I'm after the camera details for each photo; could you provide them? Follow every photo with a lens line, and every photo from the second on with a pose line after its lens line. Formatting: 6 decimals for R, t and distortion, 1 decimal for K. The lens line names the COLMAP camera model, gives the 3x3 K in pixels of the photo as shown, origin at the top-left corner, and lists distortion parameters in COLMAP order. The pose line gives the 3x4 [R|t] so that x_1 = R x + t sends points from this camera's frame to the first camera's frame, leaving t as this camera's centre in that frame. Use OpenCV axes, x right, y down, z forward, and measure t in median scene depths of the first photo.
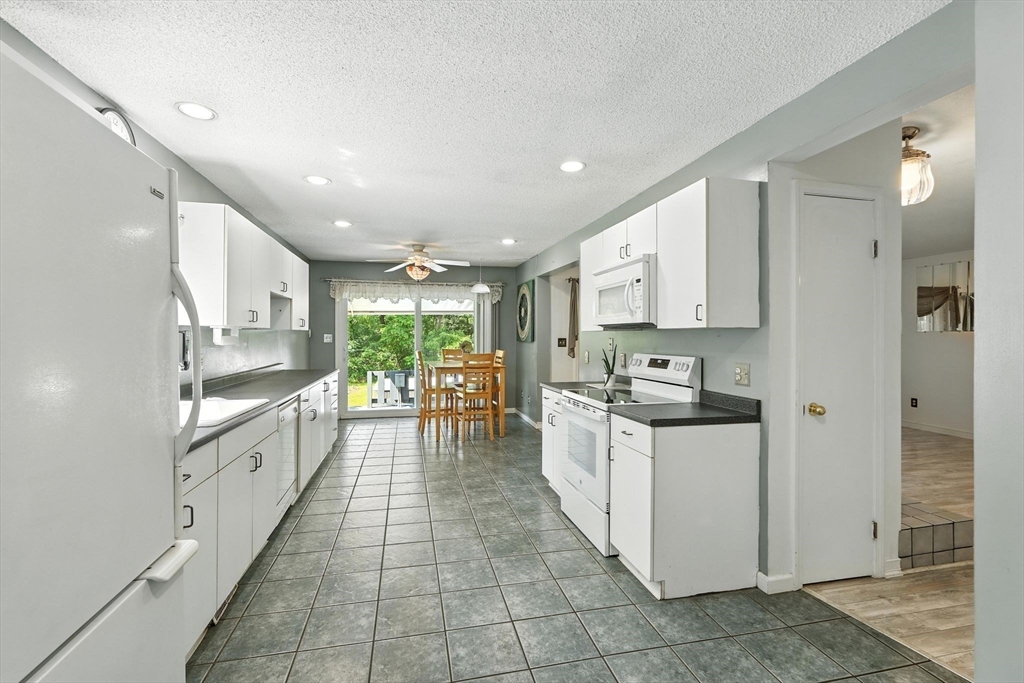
lens RADIAL K [[451.0, 0, 510.8], [0, 451.0, 338.5], [0, 0, 1]] dist [-0.013806, 0.000022]
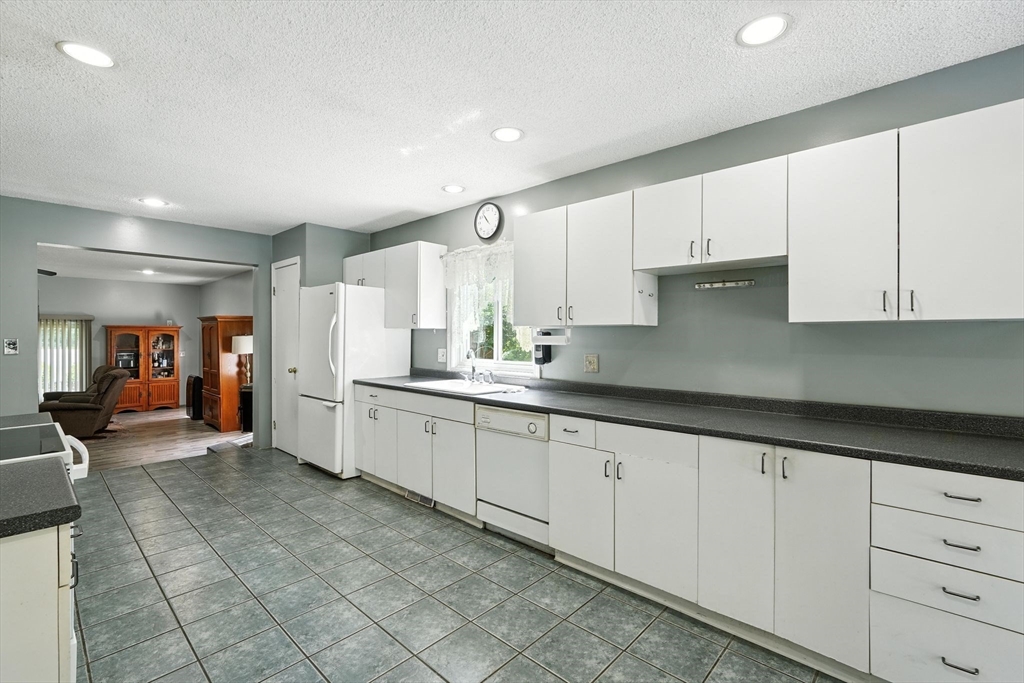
lens RADIAL K [[451.0, 0, 505.8], [0, 451.0, 337.6], [0, 0, 1]] dist [-0.013806, 0.000022]
pose [[-0.829830, -0.013210, -0.557861, 0.003903], [-0.016536, 0.999863, 0.000922, -0.000942], [0.557772, 0.009990, -0.829934, 0.889954]]
